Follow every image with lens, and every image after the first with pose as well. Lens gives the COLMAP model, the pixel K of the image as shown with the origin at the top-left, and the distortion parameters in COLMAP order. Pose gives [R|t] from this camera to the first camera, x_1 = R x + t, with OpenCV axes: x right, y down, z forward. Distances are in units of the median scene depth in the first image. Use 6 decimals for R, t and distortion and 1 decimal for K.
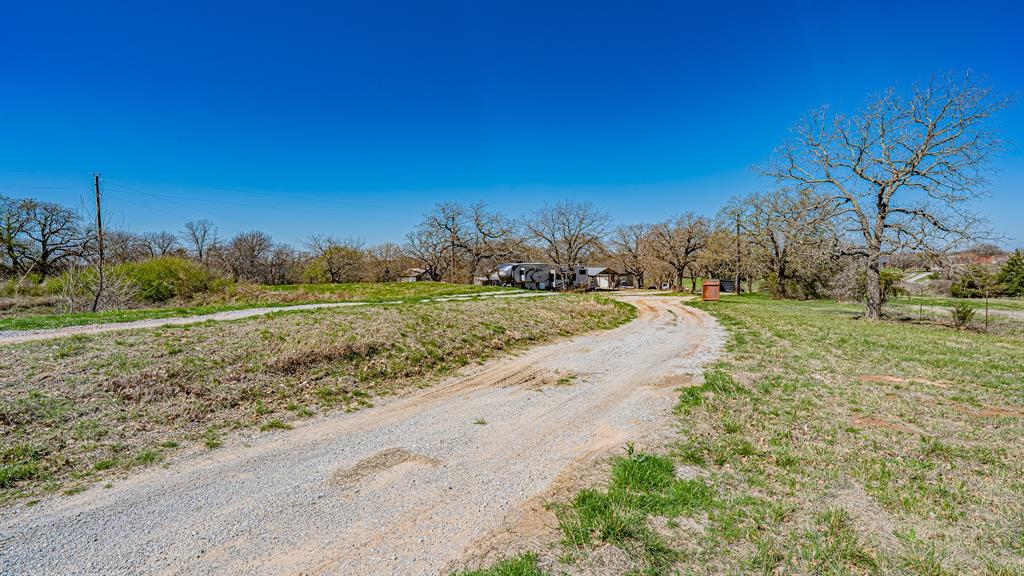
lens RADIAL K [[463.3, 0, 512.0], [0, 463.3, 288.0], [0, 0, 1]] dist [-0.081762, 0.024632]
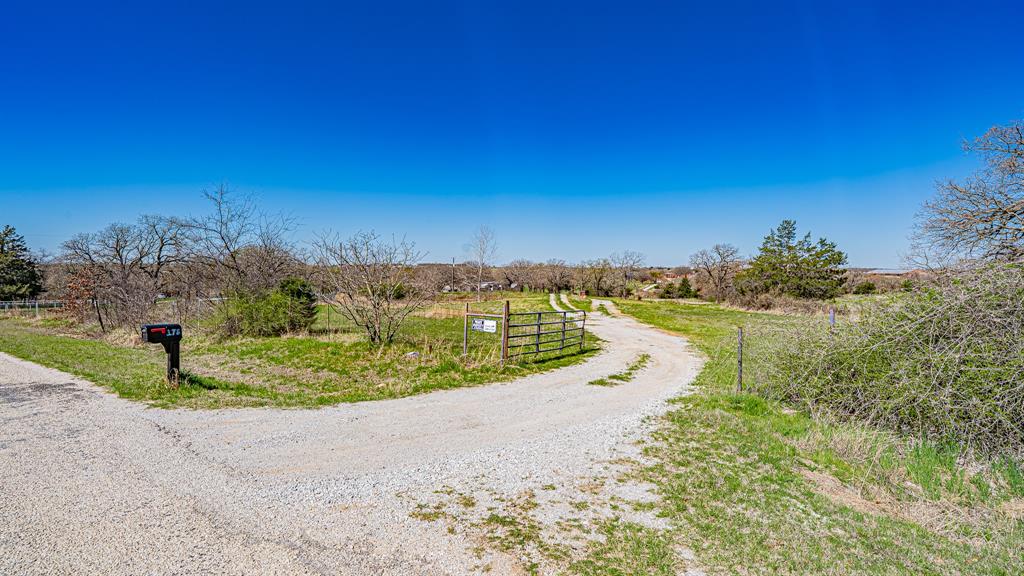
lens RADIAL K [[463.3, 0, 512.0], [0, 463.3, 288.0], [0, 0, 1]] dist [-0.081762, 0.024632]
pose [[0.904403, 0.013292, 0.426472, -0.701243], [-0.010028, 0.999901, -0.009899, 0.001719], [-0.426561, 0.004676, 0.904447, -0.870028]]
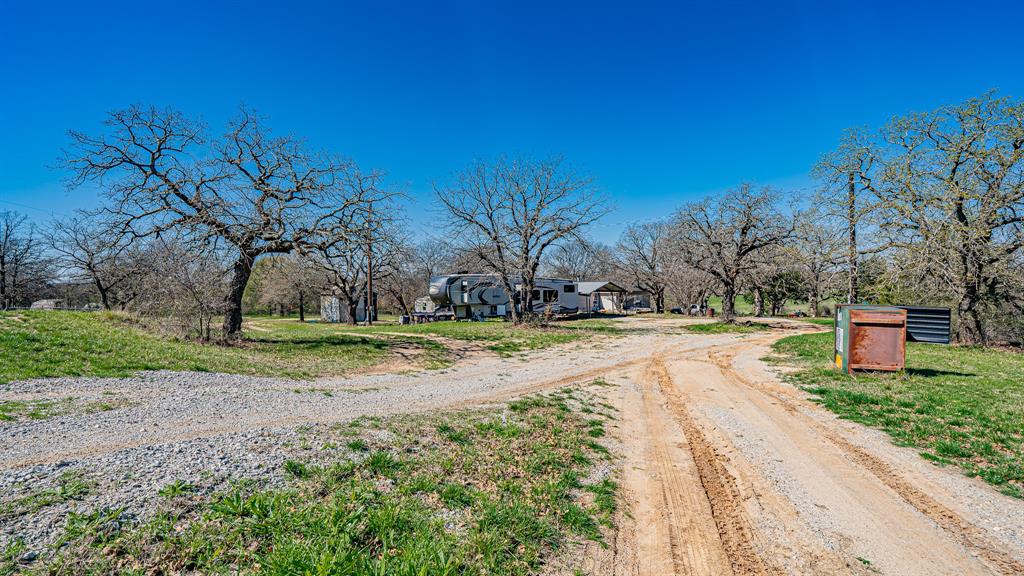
lens RADIAL K [[463.3, 0, 512.0], [0, 463.3, 288.0], [0, 0, 1]] dist [-0.081762, 0.024632]
pose [[0.999209, 0.000039, -0.039775, 0.092838], [-0.001584, 0.999245, -0.038814, -0.009352], [0.039744, 0.038847, 0.998454, 0.329734]]
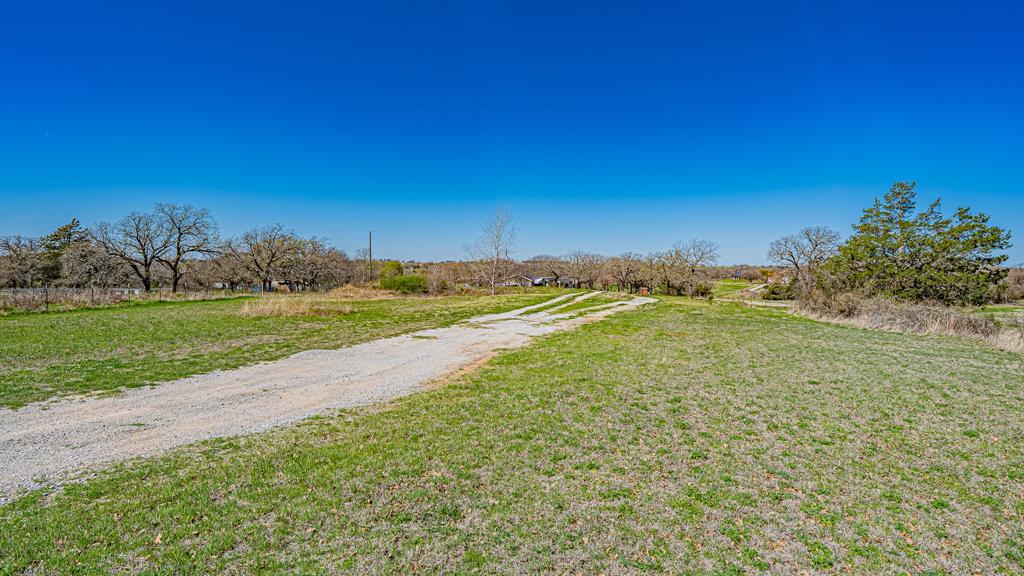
lens RADIAL K [[463.3, 0, 512.0], [0, 463.3, 288.0], [0, 0, 1]] dist [-0.081762, 0.024632]
pose [[0.977382, 0.026183, 0.209853, -0.452339], [-0.026520, 0.999648, -0.001208, 0.004690], [-0.209811, -0.004385, 0.977732, -0.755795]]
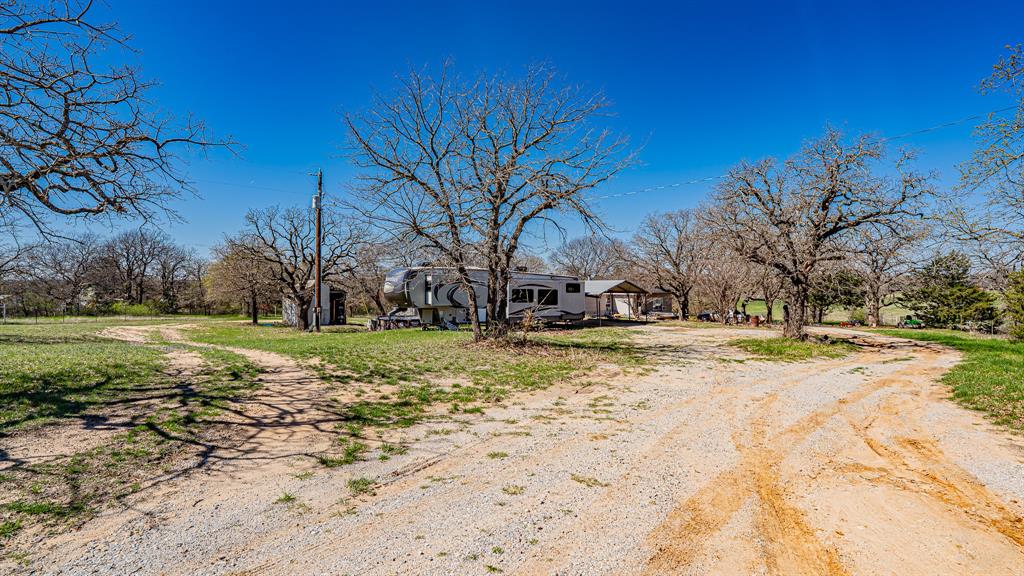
lens RADIAL K [[463.3, 0, 512.0], [0, 463.3, 288.0], [0, 0, 1]] dist [-0.081762, 0.024632]
pose [[0.997412, 0.010421, -0.071142, 0.115654], [-0.013387, 0.999055, -0.041348, -0.011846], [0.070644, 0.042193, 0.996609, 0.468165]]
